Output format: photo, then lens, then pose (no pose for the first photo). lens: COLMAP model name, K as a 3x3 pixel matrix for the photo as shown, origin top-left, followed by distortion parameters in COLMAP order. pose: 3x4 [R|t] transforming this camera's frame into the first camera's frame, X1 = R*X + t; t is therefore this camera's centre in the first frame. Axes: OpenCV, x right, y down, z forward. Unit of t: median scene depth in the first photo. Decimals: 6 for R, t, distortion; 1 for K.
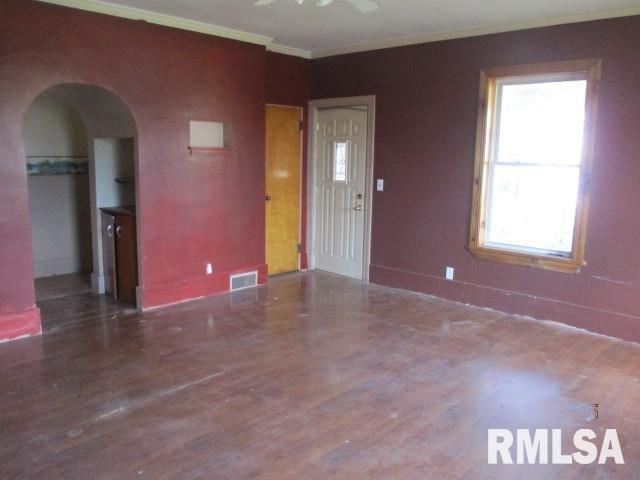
lens RADIAL K [[551.7, 0, 320.0], [0, 551.7, 240.0], [0, 0, 1]] dist [-0.005130, 0.003657]
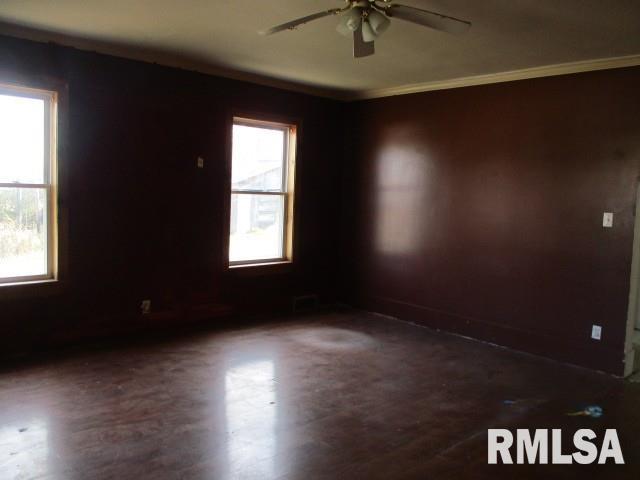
lens RADIAL K [[551.7, 0, 320.0], [0, 551.7, 240.0], [0, 0, 1]] dist [-0.005130, 0.003657]
pose [[-0.995193, -0.058649, 0.078435, -0.040940], [-0.038531, 0.970749, 0.236986, -0.310006], [-0.090040, 0.232824, -0.968342, 2.013887]]
